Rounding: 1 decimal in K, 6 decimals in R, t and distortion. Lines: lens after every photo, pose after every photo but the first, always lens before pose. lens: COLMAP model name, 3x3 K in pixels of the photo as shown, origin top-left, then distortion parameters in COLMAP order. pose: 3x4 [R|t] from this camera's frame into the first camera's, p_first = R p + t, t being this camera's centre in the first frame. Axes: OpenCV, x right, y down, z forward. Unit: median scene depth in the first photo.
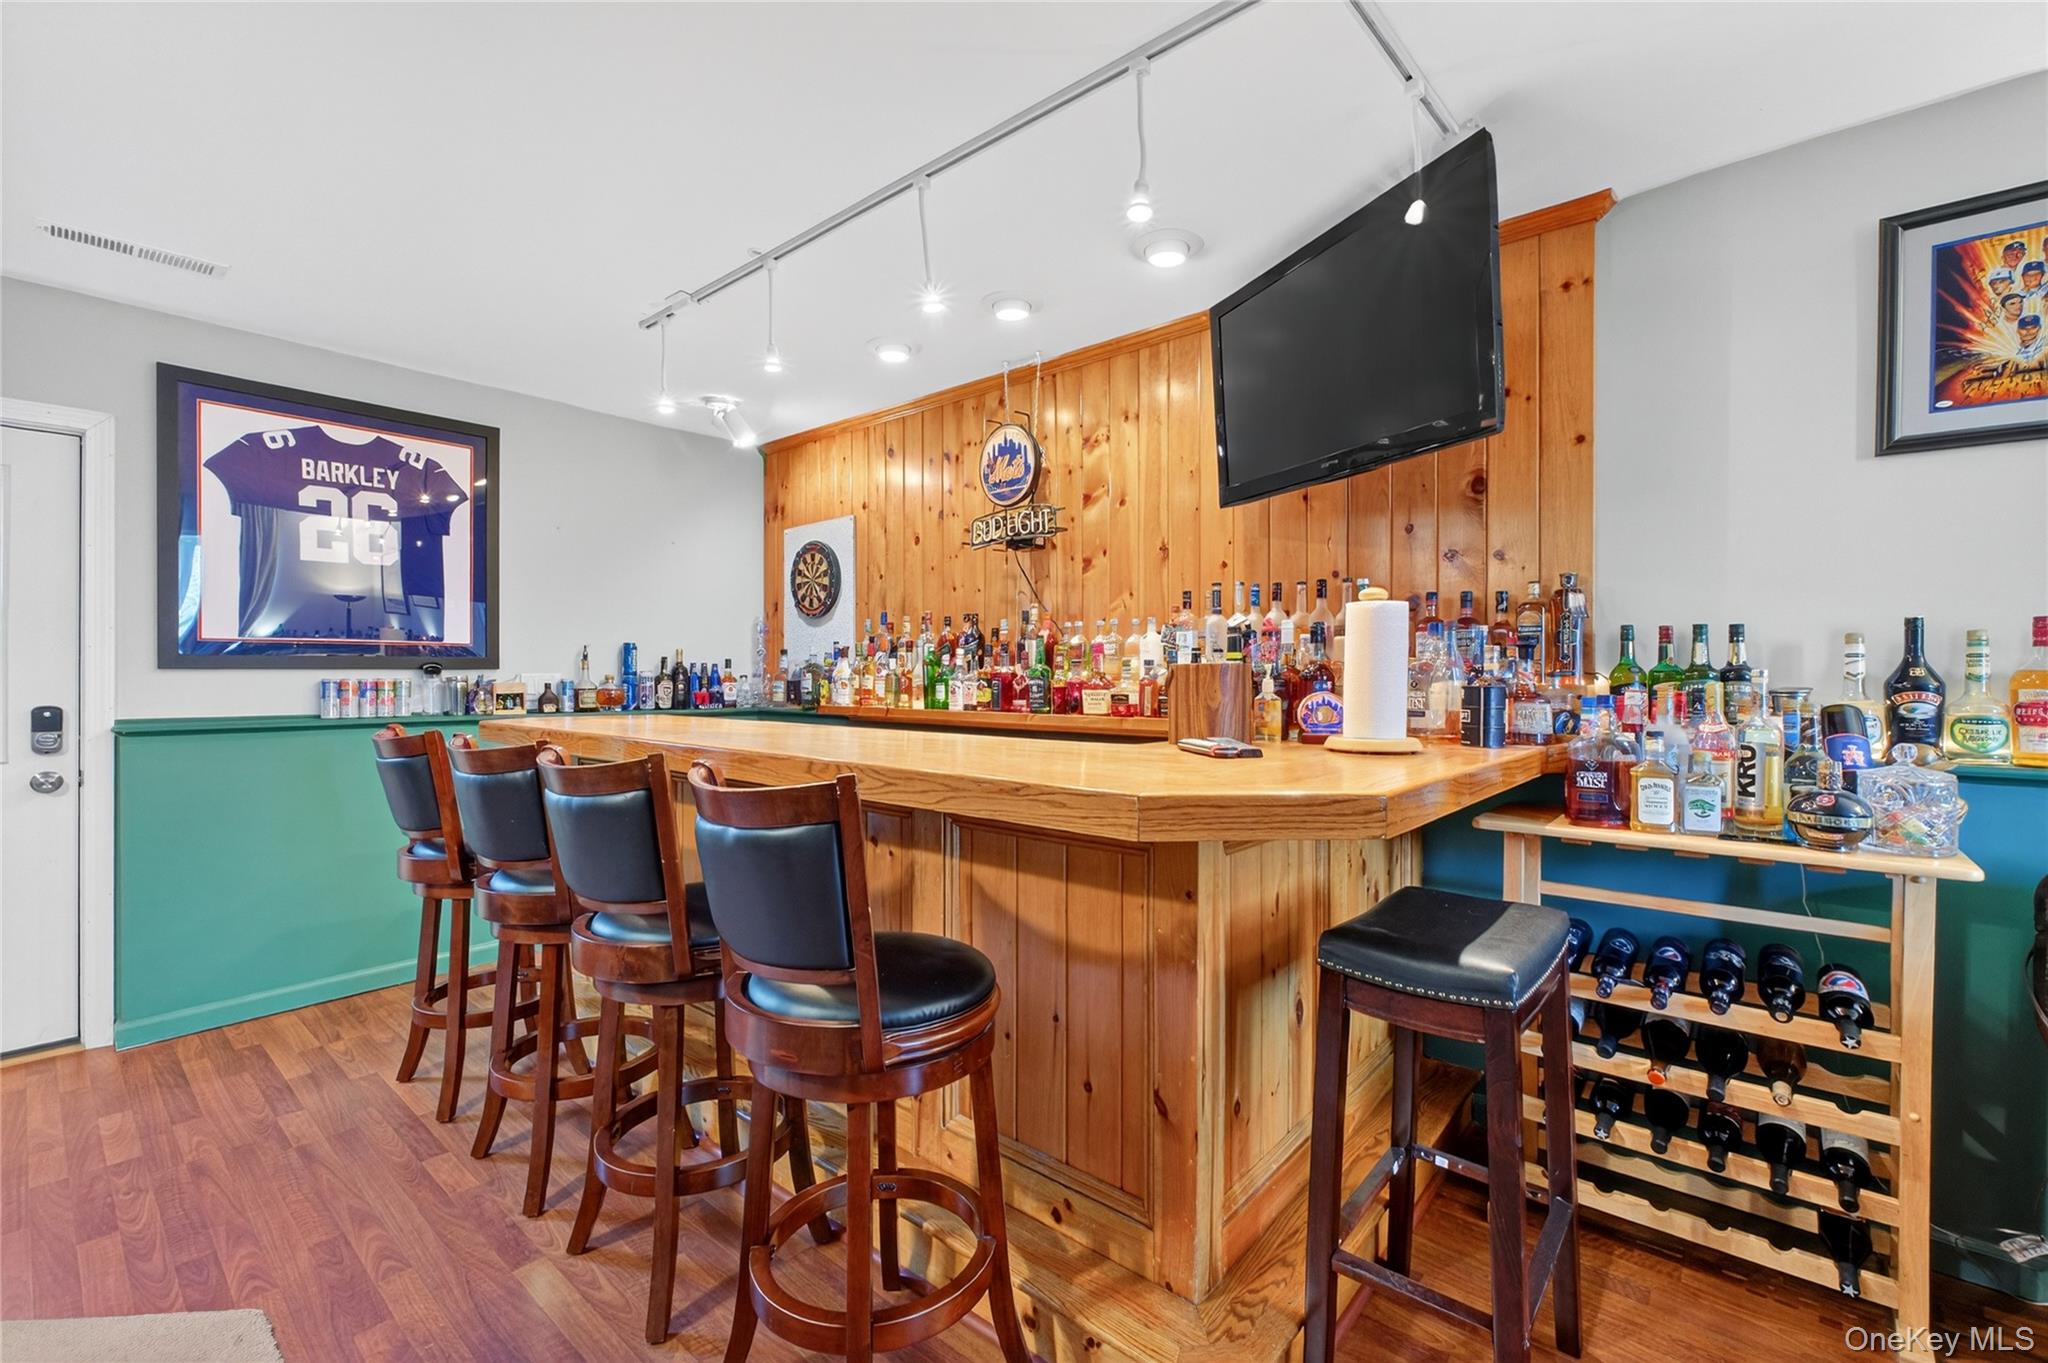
lens RADIAL K [[864.9, 0, 1024.6], [0, 864.9, 672.0], [0, 0, 1]] dist [0.000917, -0.000934]
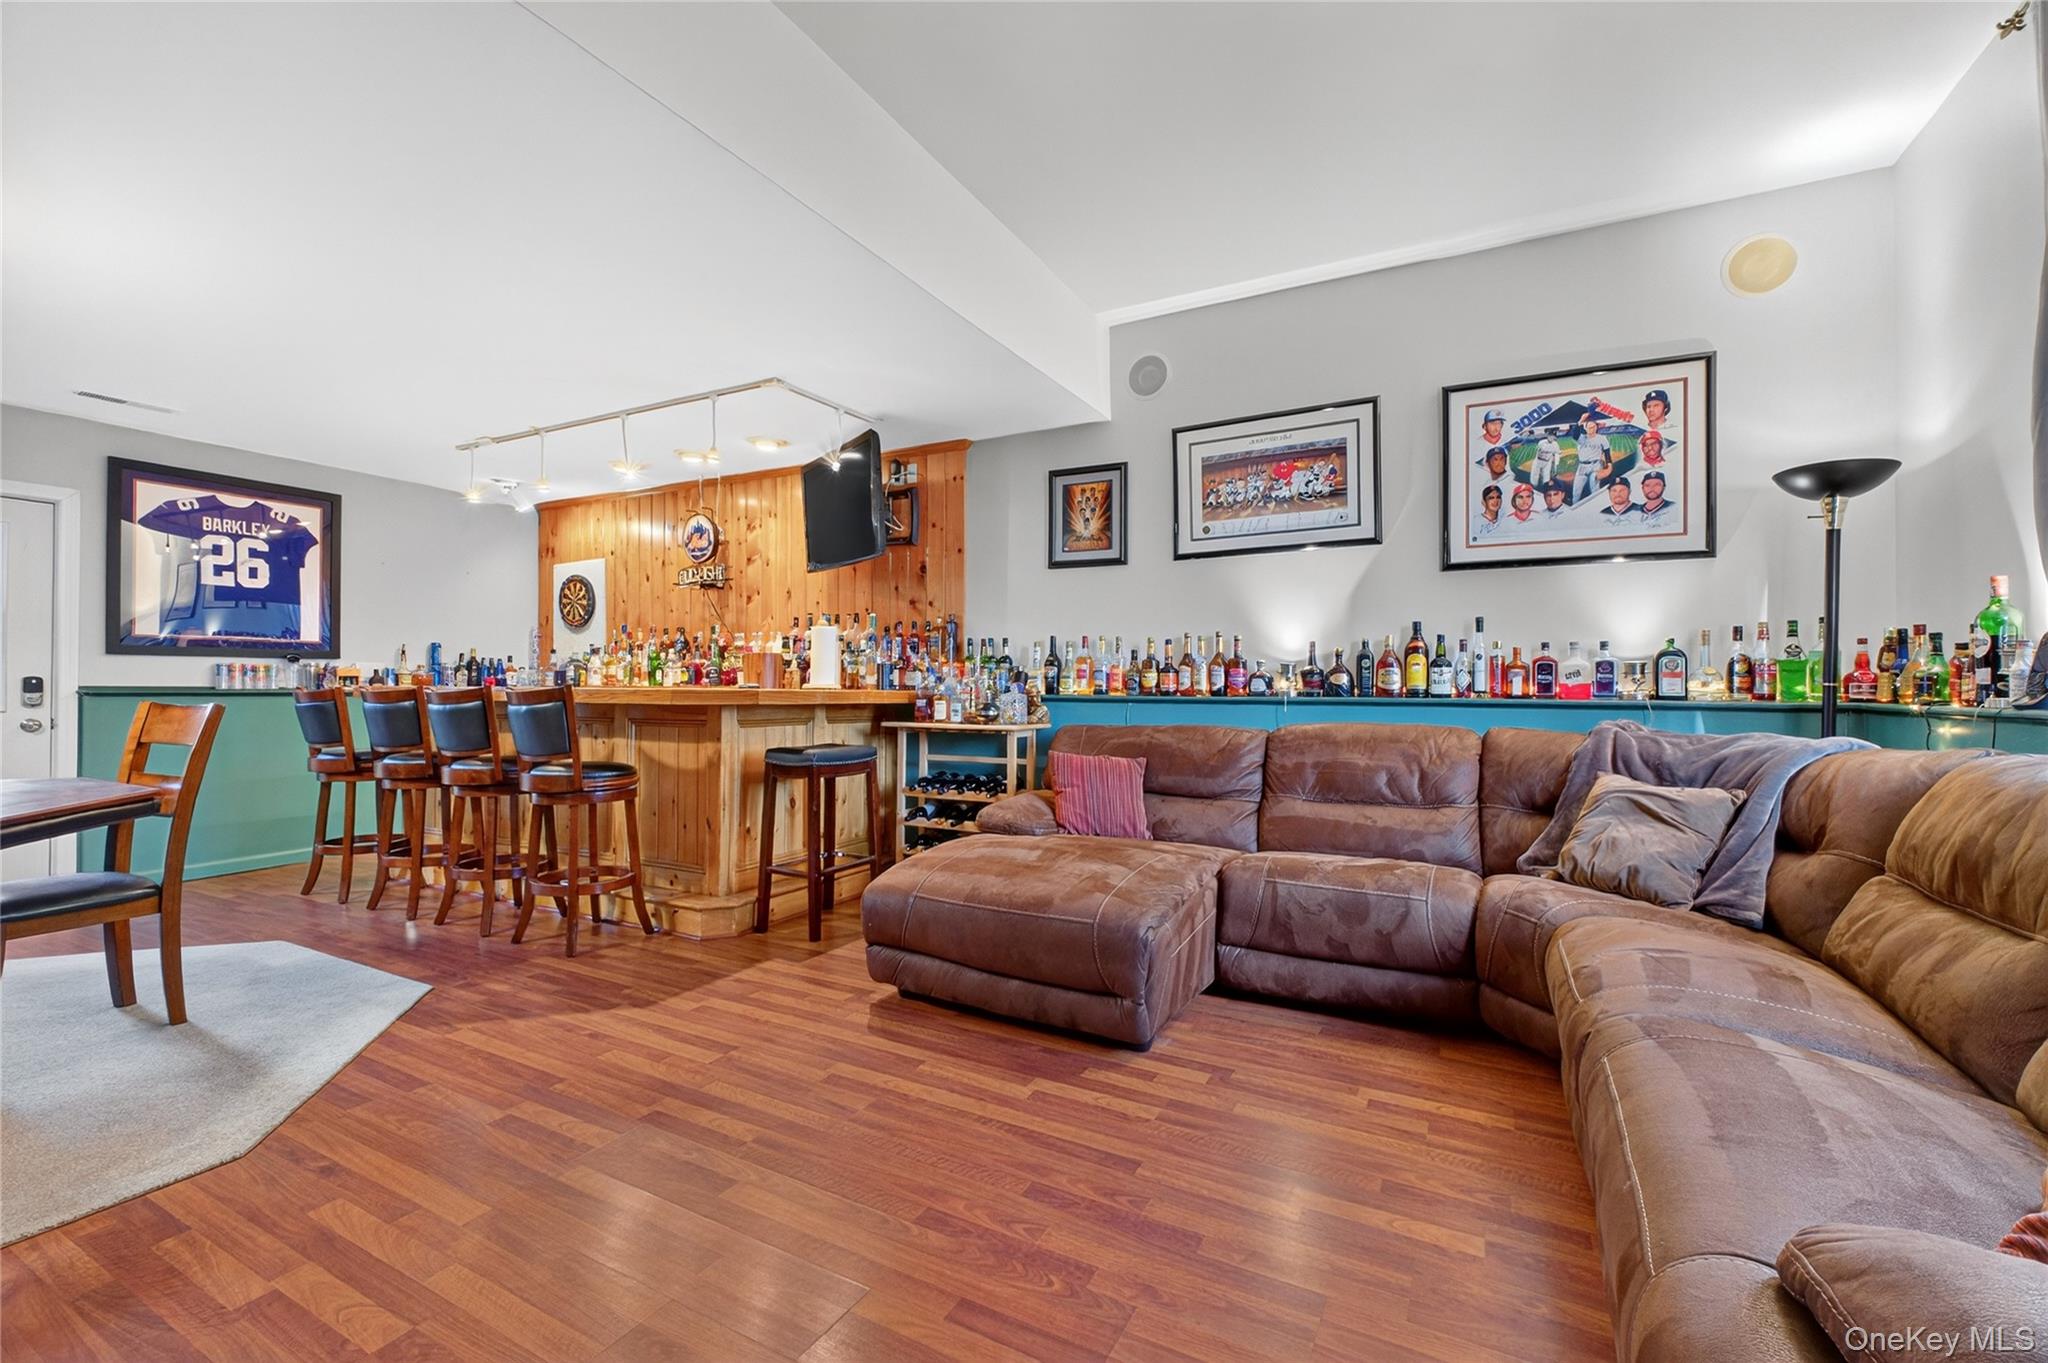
lens RADIAL K [[864.9, 0, 1024.1], [0, 864.9, 682.0], [0, 0, 1]] dist [0.000917, -0.000934]
pose [[0.976003, 0.003849, 0.217725, 0.227185], [-0.002839, 0.999984, -0.004951, 0.043385], [-0.217740, 0.004214, 0.975998, -0.753036]]
